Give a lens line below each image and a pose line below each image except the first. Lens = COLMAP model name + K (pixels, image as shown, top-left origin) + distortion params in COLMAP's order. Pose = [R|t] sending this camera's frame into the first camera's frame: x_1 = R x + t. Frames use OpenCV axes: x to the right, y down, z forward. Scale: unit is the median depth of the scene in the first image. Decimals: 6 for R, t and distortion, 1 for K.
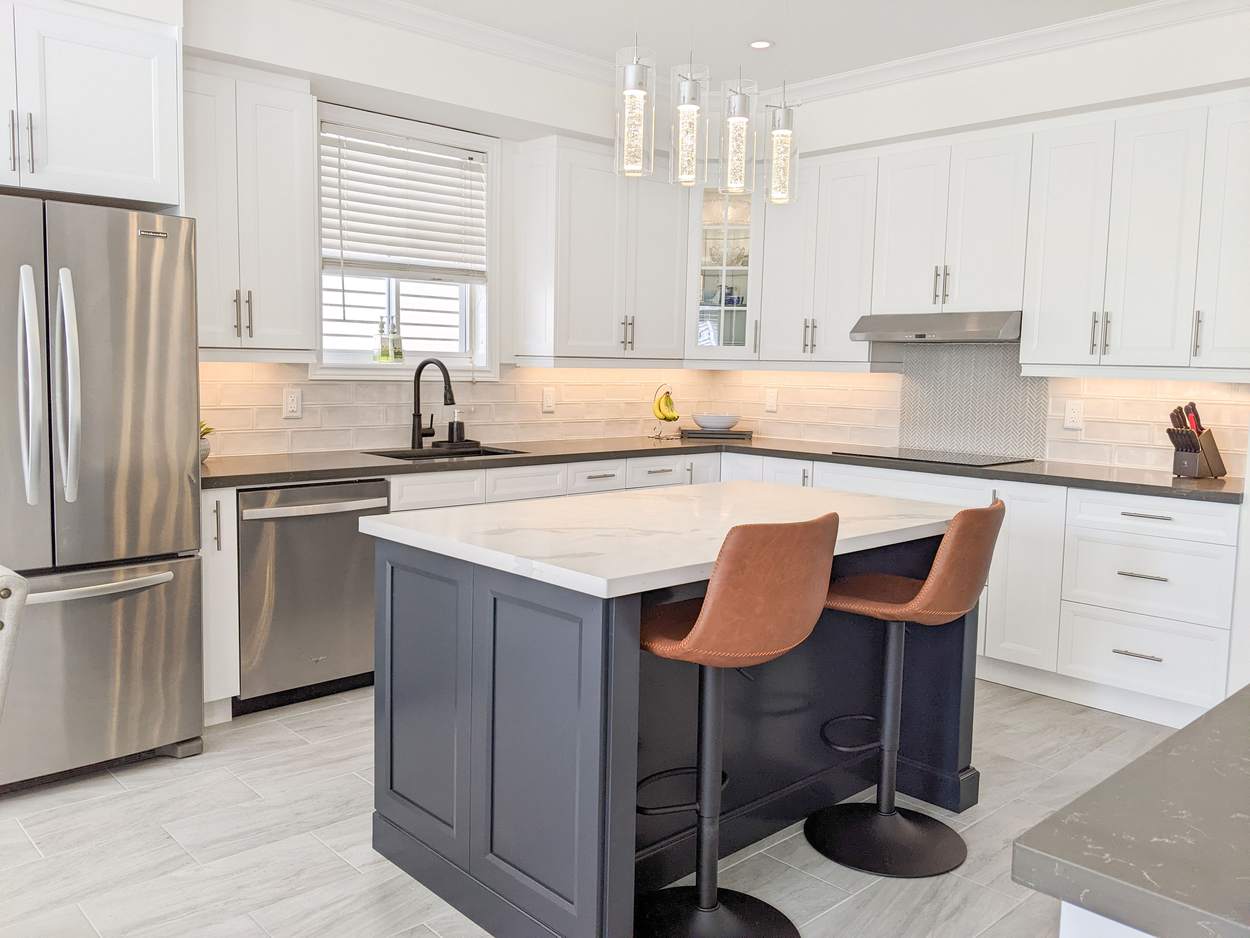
lens RADIAL K [[1009.2, 0, 622.1], [0, 1009.2, 461.4], [0, 0, 1]] dist [0.088431, -0.169601]
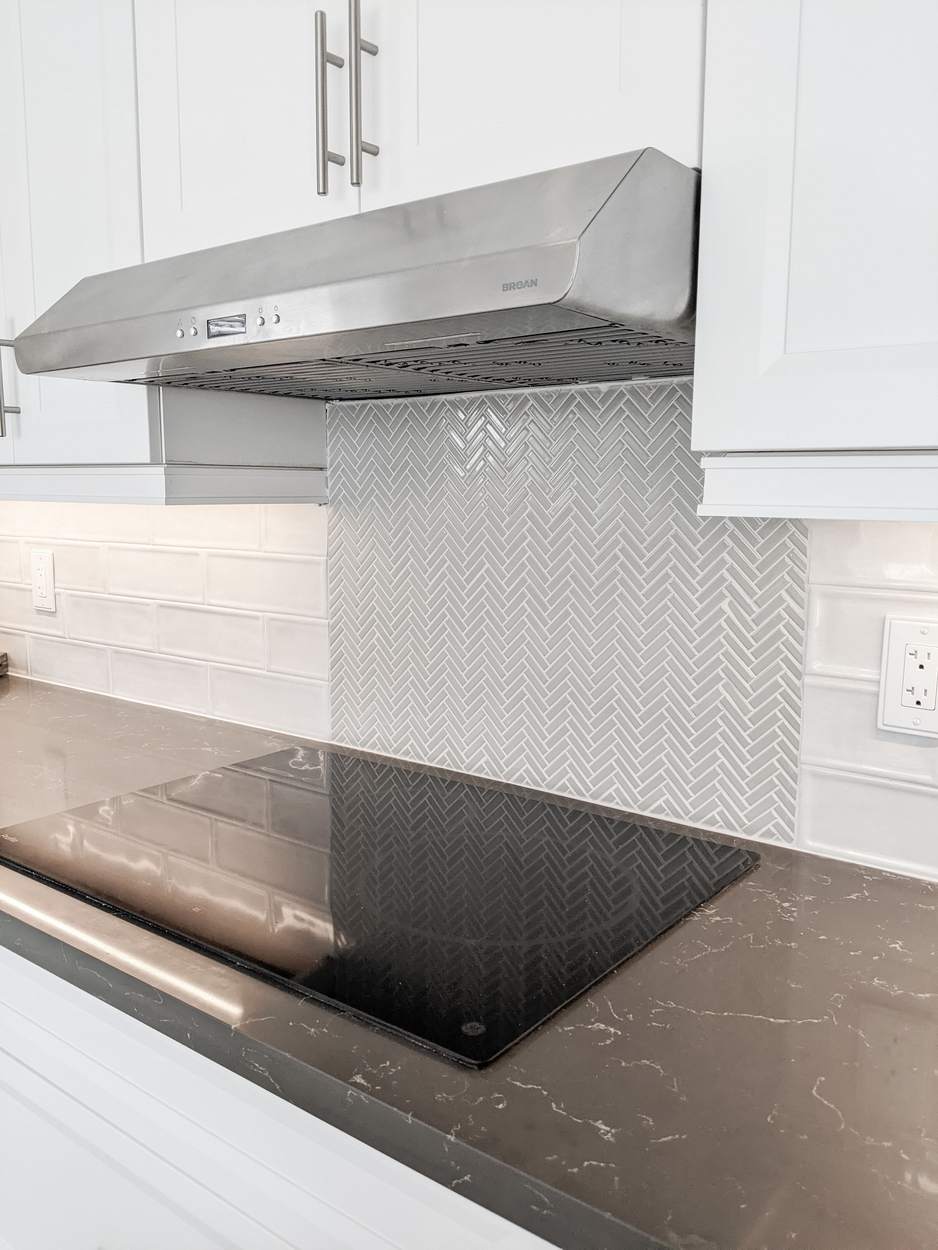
lens RADIAL K [[1009.2, 0, 465.4], [0, 1009.2, 628.8], [0, 0, 1]] dist [0.088431, -0.169601]
pose [[0.987026, -0.038408, 0.155899, 0.307598], [0.031843, 0.998507, 0.044393, -0.070265], [-0.157371, -0.038852, 0.986775, 0.793362]]
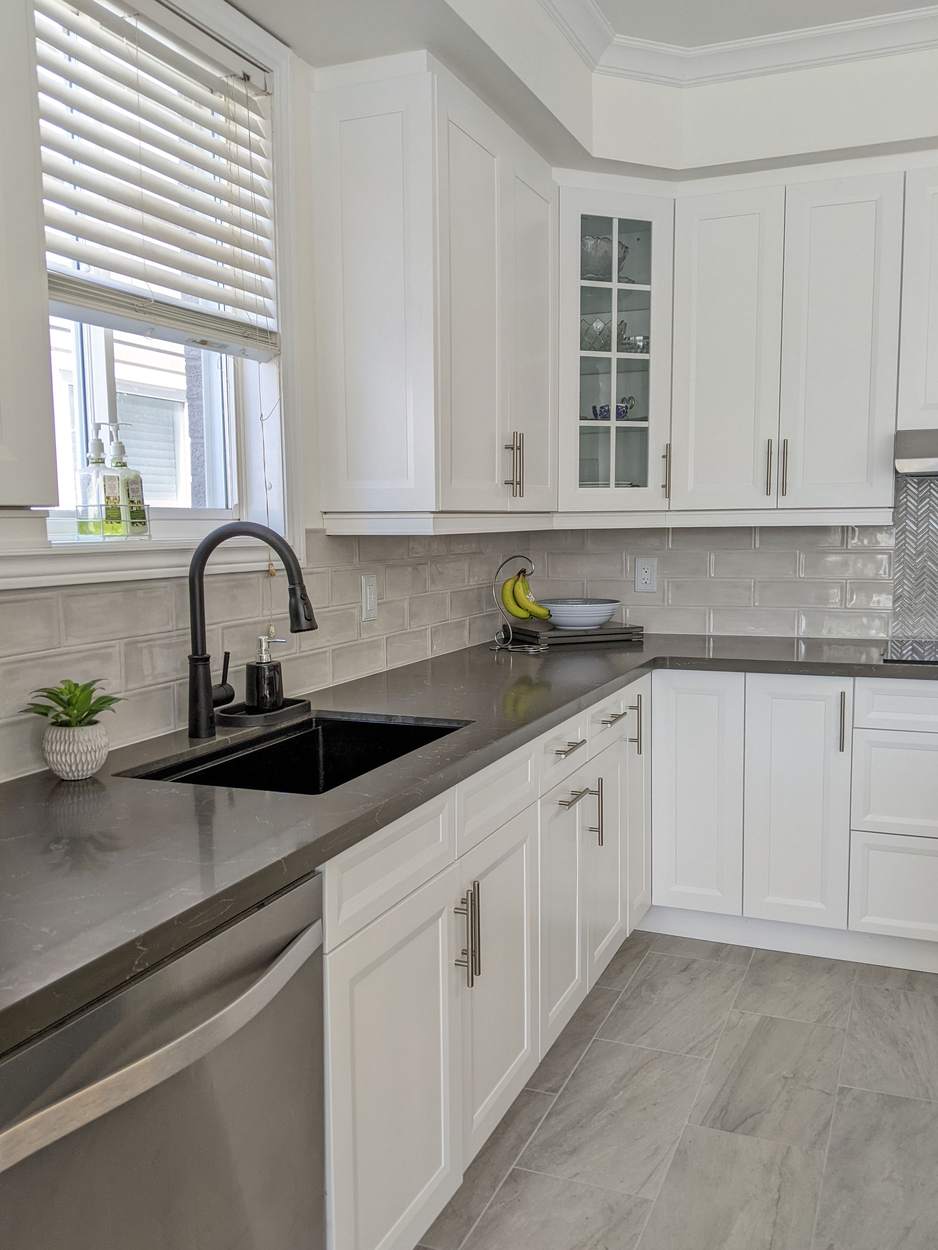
lens RADIAL K [[1060.0, 0, 472.4], [0, 1060.0, 651.5], [0, 0, 1]] dist [0.098618, -0.203701]
pose [[0.910112, -0.080614, 0.406446, -0.286144], [0.070660, 0.996719, 0.039467, -0.059398], [-0.408294, -0.007200, 0.912822, 0.557952]]
